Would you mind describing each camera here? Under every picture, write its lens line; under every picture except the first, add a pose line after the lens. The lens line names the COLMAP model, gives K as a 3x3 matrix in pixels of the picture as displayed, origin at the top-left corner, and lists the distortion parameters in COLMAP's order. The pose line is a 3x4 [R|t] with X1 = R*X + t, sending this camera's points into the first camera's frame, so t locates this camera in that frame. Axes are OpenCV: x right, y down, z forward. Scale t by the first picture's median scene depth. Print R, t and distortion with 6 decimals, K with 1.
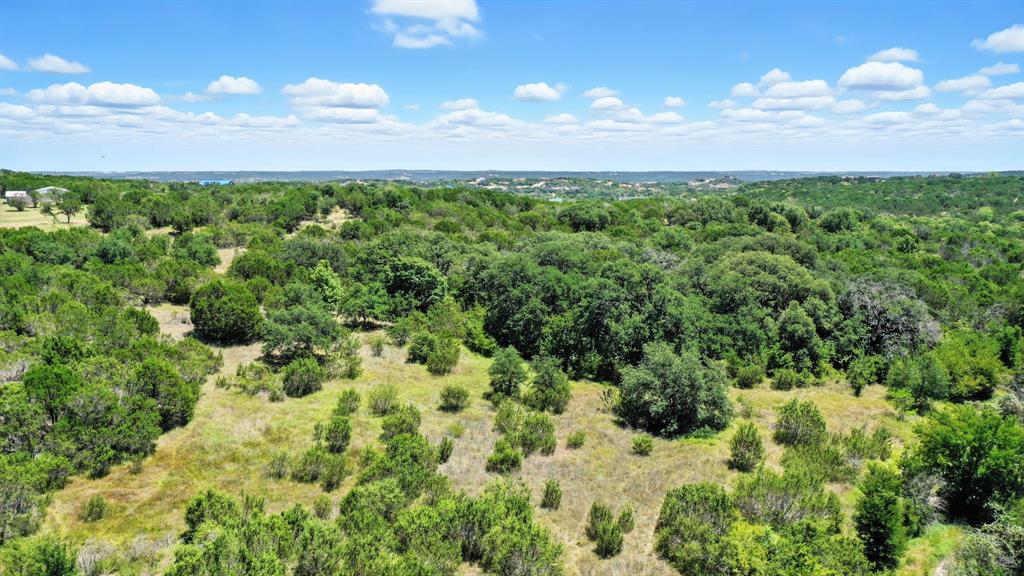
lens RADIAL K [[795.5, 0, 516.8], [0, 795.5, 299.7], [0, 0, 1]] dist [0.000571, 0.003190]
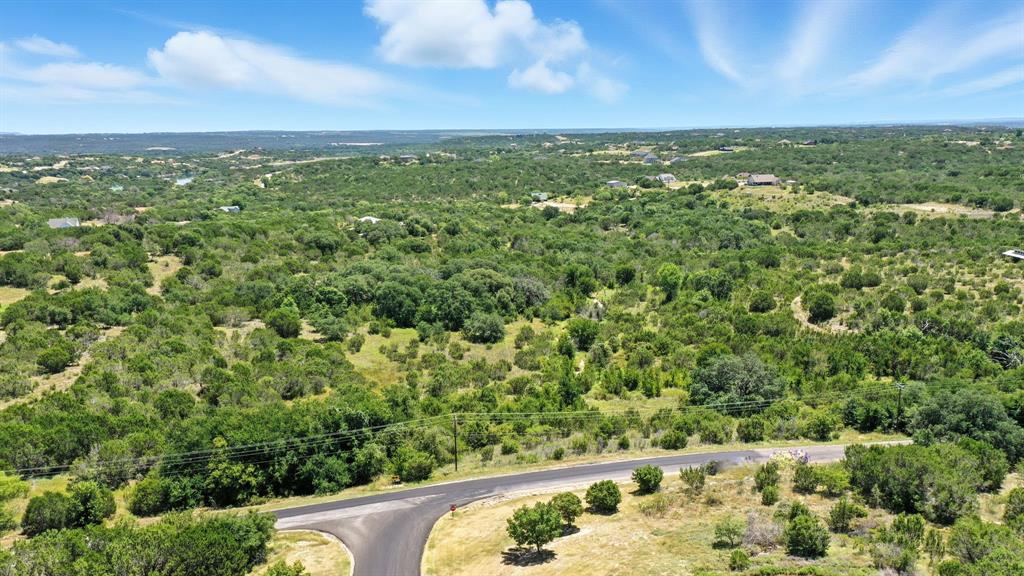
lens RADIAL K [[802.0, 0, 512.0], [0, 802.0, 288.0], [0, 0, 1]] dist [-0.002931, 0.001767]
pose [[0.836796, -0.111333, 0.536075, -0.962226], [0.095475, 0.993778, 0.057355, -0.141351], [-0.539125, 0.003187, 0.842219, -1.119344]]
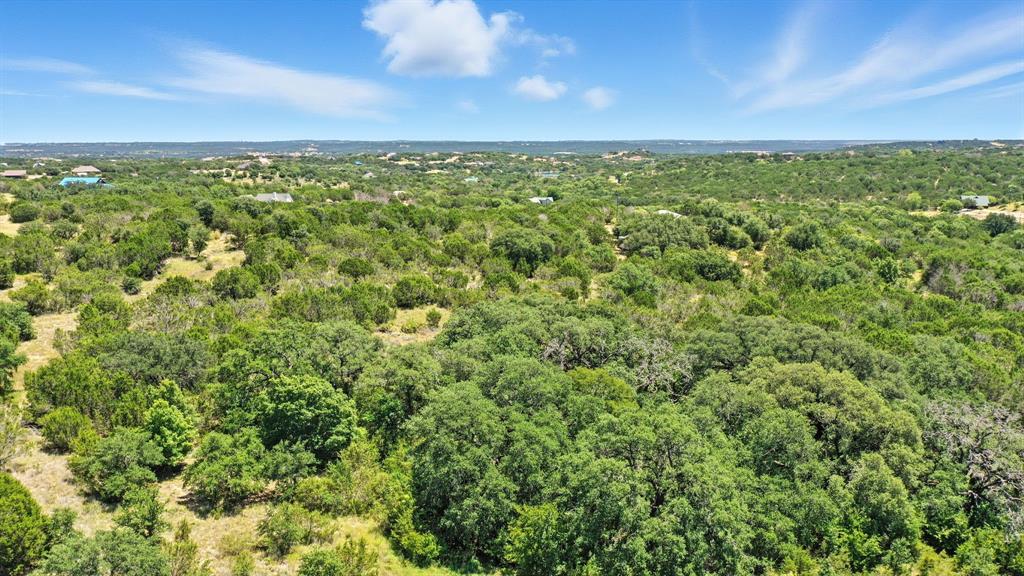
lens RADIAL K [[802.0, 0, 512.0], [0, 802.0, 288.0], [0, 0, 1]] dist [-0.002931, 0.001767]
pose [[0.994658, -0.021225, 0.101020, -0.024937], [0.019151, 0.999586, 0.021450, -0.160740], [-0.101433, -0.019400, 0.994653, 0.355472]]
